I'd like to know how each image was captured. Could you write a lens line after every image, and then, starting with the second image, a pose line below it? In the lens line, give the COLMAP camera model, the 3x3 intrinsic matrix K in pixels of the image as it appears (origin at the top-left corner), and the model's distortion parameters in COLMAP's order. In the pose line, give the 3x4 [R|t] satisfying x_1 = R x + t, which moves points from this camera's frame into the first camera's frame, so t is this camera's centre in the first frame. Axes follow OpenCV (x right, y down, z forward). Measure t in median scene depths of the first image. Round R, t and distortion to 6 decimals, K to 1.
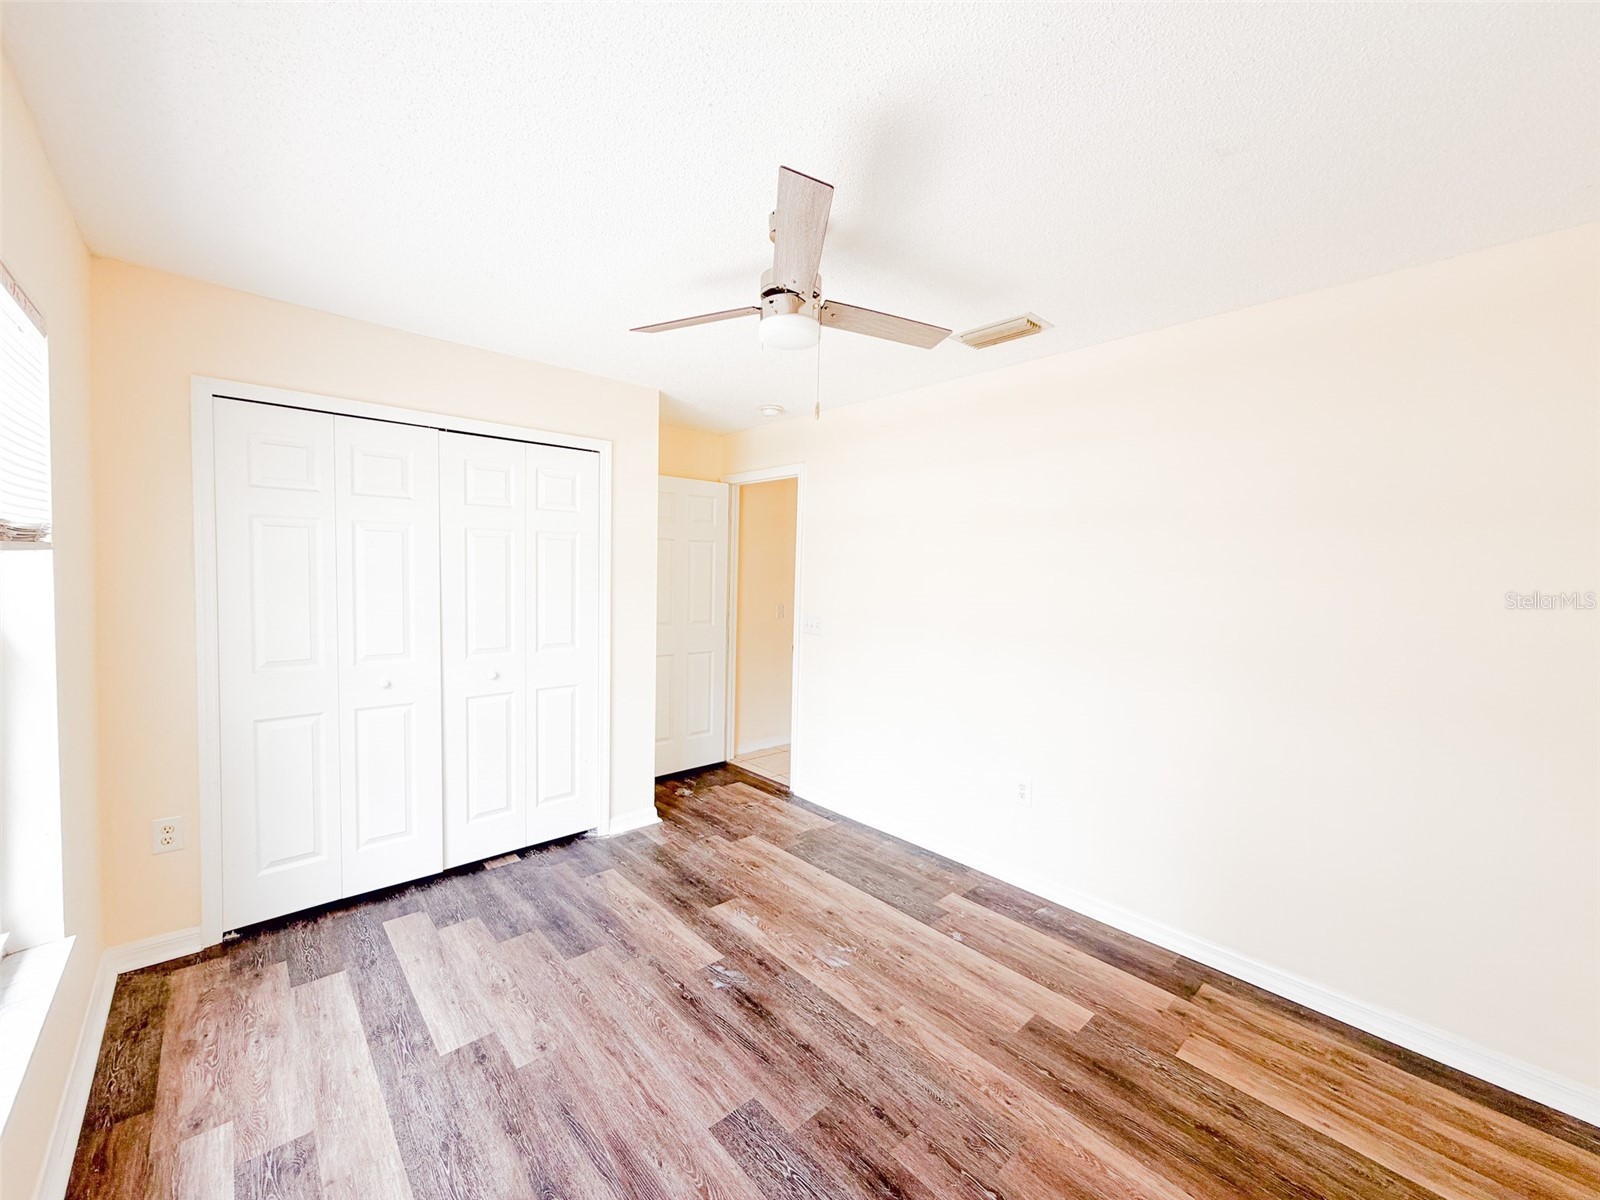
lens RADIAL K [[636.9, 0, 796.8], [0, 636.9, 593.7], [0, 0, 1]] dist [0.000366, -0.000208]
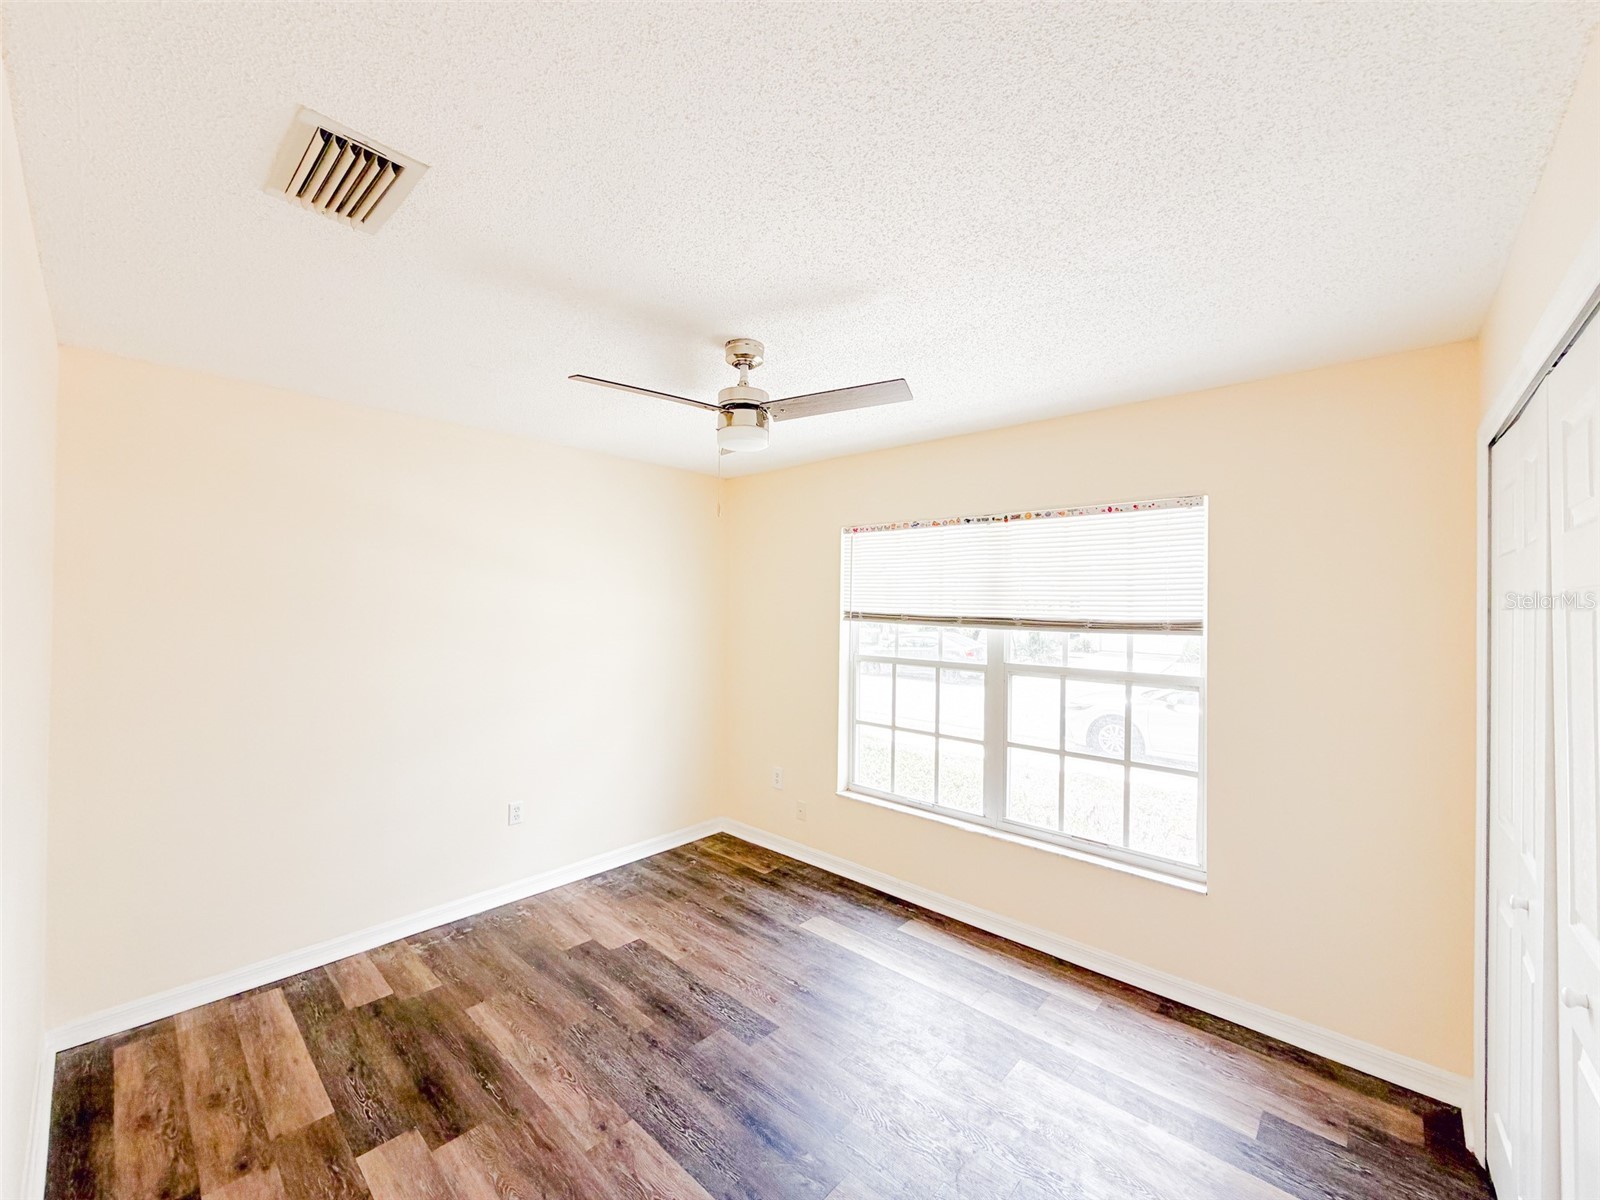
lens RADIAL K [[636.9, 0, 794.4], [0, 636.9, 597.0], [0, 0, 1]] dist [0.000366, -0.000208]
pose [[-0.995428, -0.035422, -0.088701, -0.008838], [-0.037488, 0.999061, 0.021733, -0.138595], [0.087848, 0.024959, -0.995821, 2.125728]]
